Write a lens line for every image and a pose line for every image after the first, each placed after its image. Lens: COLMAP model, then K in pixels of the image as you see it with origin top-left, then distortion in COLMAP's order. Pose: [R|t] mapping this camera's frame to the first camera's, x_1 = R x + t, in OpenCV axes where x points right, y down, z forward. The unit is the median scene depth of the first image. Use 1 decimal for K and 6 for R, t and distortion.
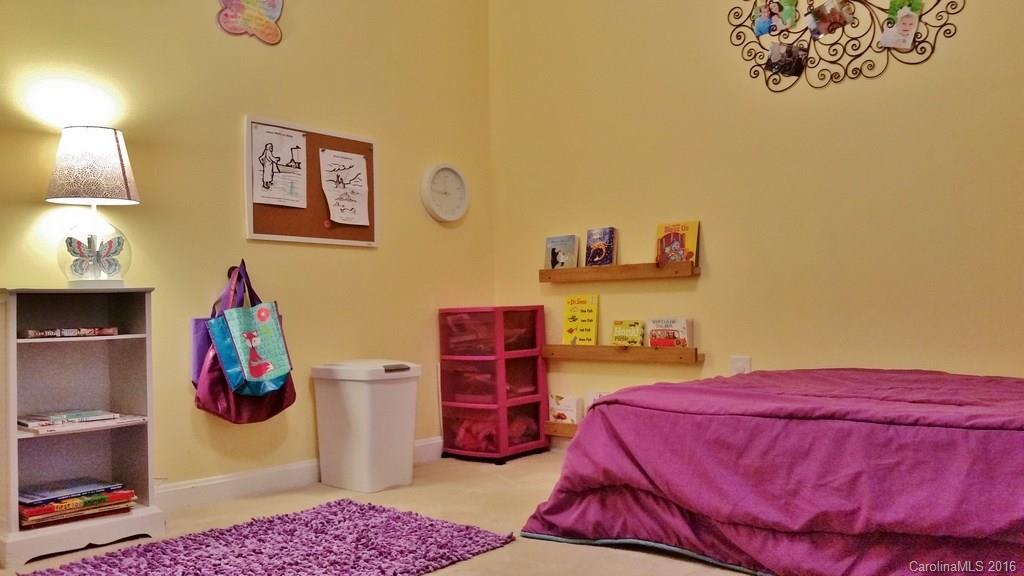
lens RADIAL K [[833.2, 0, 512.3], [0, 833.2, 293.8], [0, 0, 1]] dist [0.162768, -0.369346]
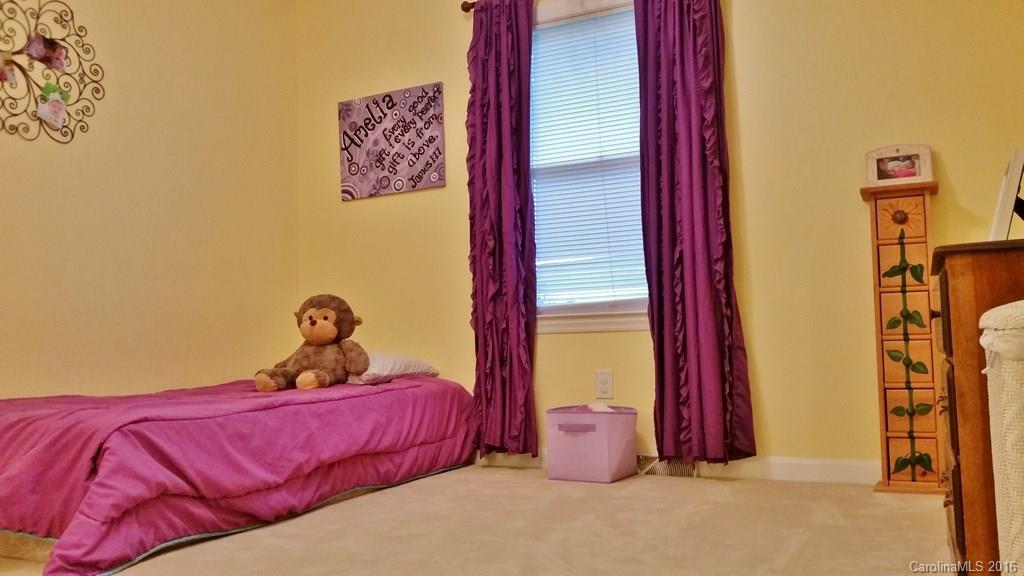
lens RADIAL K [[833.2, 0, 512.3], [0, 833.2, 293.8], [0, 0, 1]] dist [0.162768, -0.369346]
pose [[-0.293191, 0.097340, 0.951086, -0.861204], [0.007277, 0.995002, -0.099591, 0.070934], [-0.956026, -0.022278, -0.292434, 0.744091]]
